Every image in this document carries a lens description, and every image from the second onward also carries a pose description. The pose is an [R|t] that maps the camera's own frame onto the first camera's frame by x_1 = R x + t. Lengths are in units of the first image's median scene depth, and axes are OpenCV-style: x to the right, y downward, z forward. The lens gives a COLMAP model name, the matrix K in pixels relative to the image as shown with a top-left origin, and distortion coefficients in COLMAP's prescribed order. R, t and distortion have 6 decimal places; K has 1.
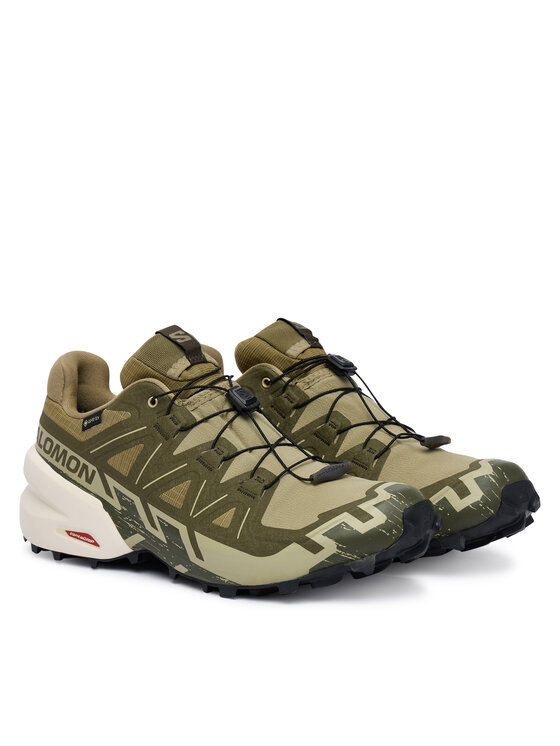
lens RADIAL K [[1919.9, 0, 280.0], [0, 1919.9, 373.0], [0, 0, 1]] dist [-0.038263, -0.067746]
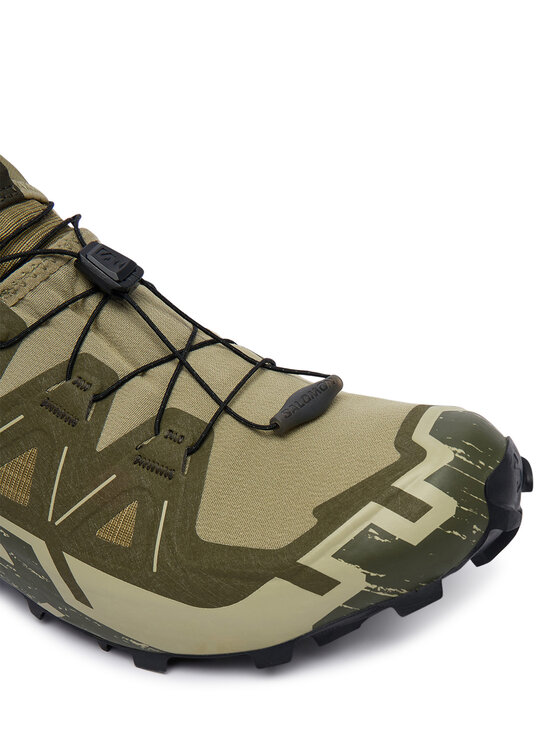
lens RADIAL K [[823.0, 0, 280.0], [0, 823.0, 373.0], [0, 0, 1]] dist [0.052624, 0.013759]
pose [[0.969813, -0.168417, 0.176349, -0.018797], [0.107470, 0.944360, 0.310861, -0.025002], [-0.218891, -0.282525, 0.933952, 0.777430]]
